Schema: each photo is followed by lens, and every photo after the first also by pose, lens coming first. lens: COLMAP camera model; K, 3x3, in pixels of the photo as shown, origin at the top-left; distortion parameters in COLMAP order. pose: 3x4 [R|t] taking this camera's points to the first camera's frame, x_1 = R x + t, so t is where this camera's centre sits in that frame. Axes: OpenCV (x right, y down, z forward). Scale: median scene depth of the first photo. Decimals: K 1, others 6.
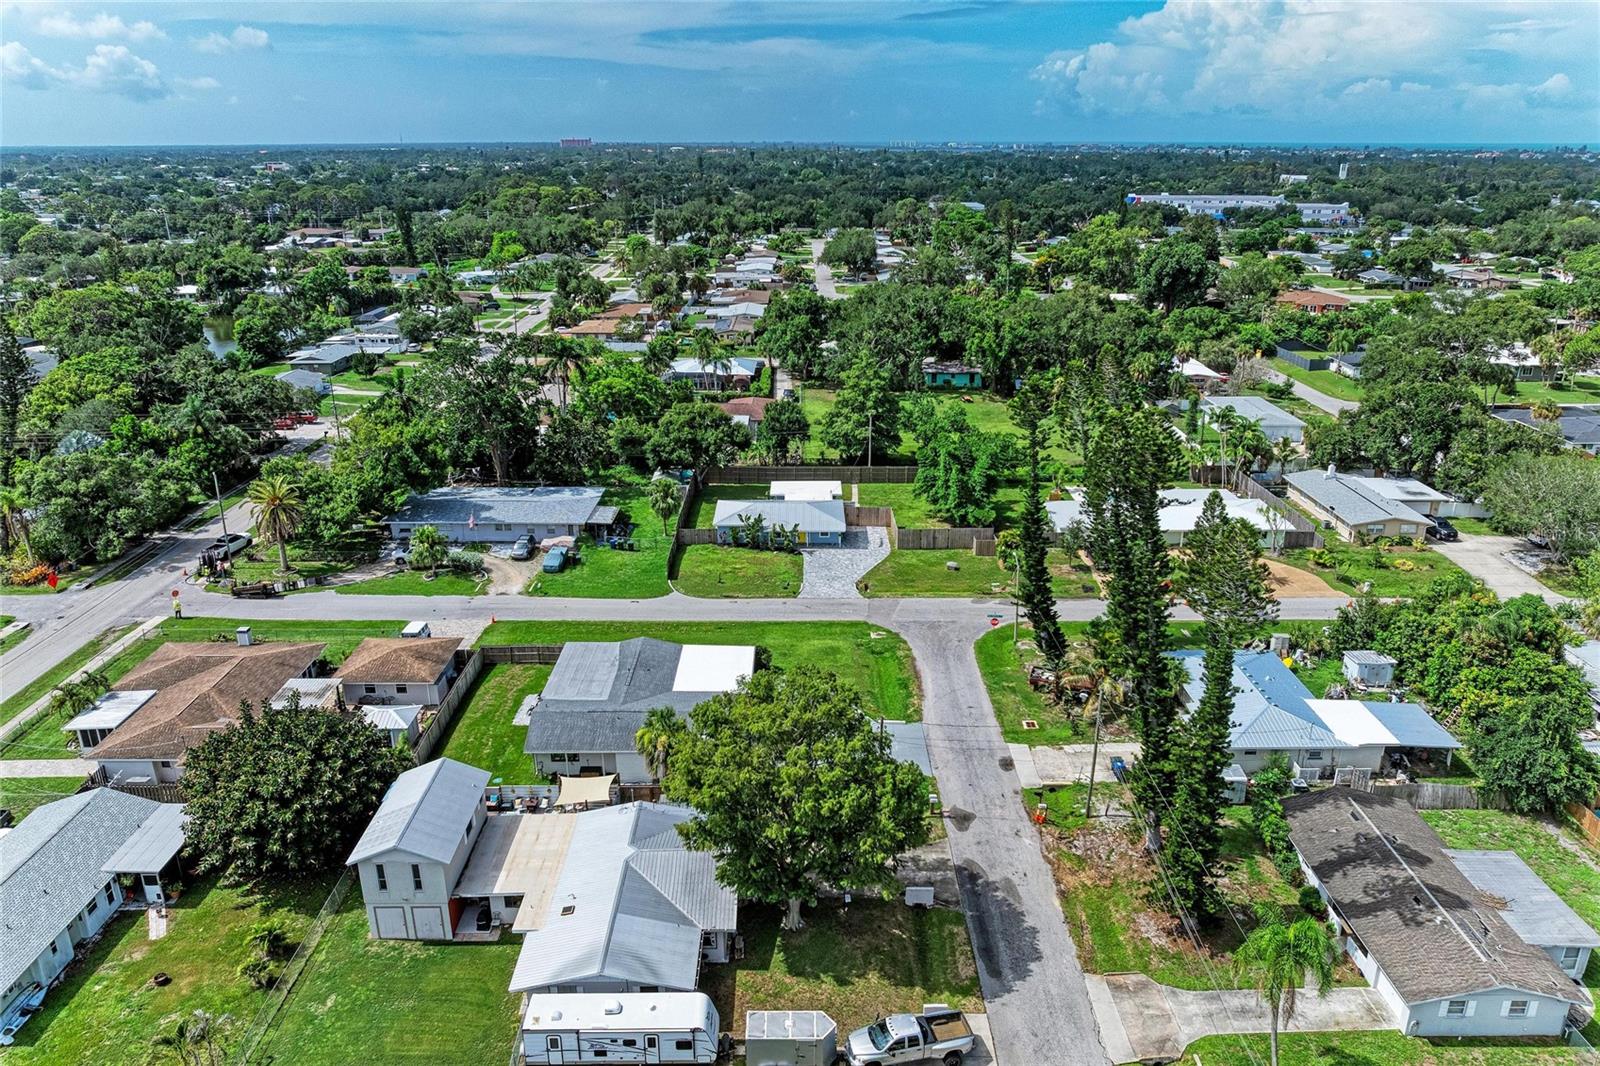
lens RADIAL K [[1095.5, 0, 810.4], [0, 1095.5, 583.0], [0, 0, 1]] dist [-0.007744, -0.004751]
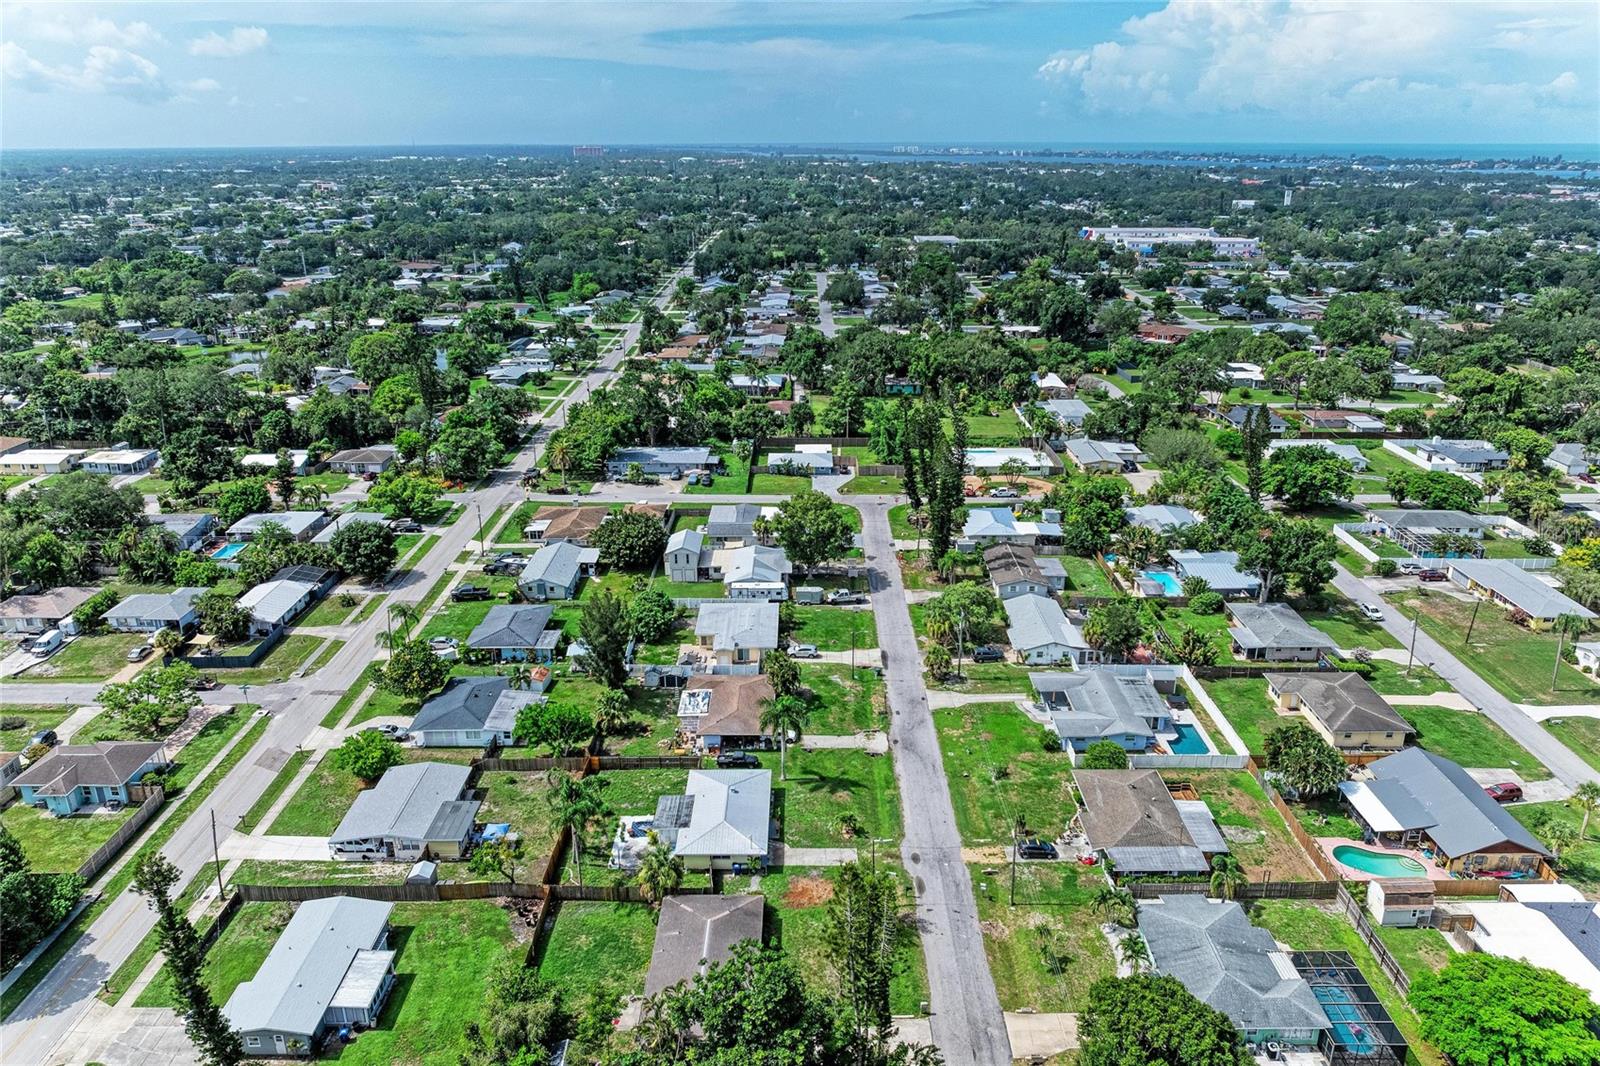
lens RADIAL K [[1095.5, 0, 810.4], [0, 1095.5, 583.0], [0, 0, 1]] dist [-0.007744, -0.004751]
pose [[0.999991, 0.000209, -0.004265, -0.000857], [-0.000207, 1.000000, 0.000540, 0.141762], [0.004265, -0.000539, 0.999991, -0.876741]]
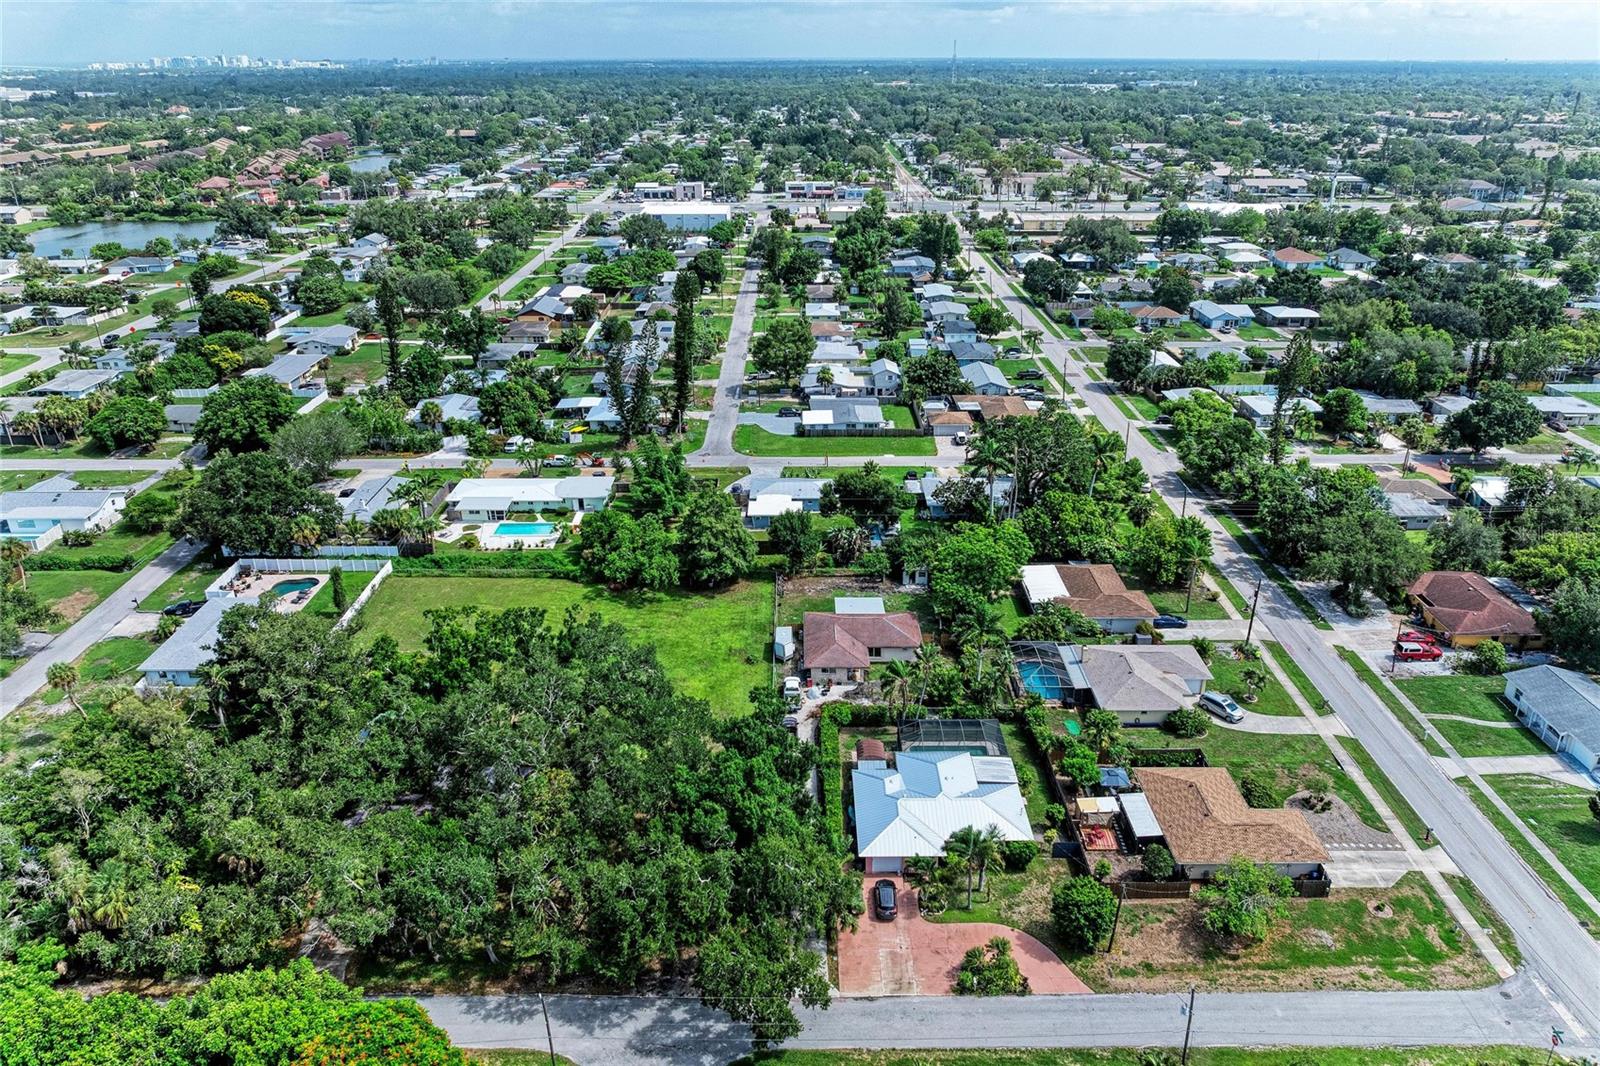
lens RADIAL K [[1095.5, 0, 810.4], [0, 1095.5, 583.0], [0, 0, 1]] dist [-0.007744, -0.004751]
pose [[-0.999999, 0.001565, -0.000102, -0.042439], [0.000970, 0.668131, 0.744043, -0.931334], [0.001232, 0.744042, -0.668132, 1.805574]]
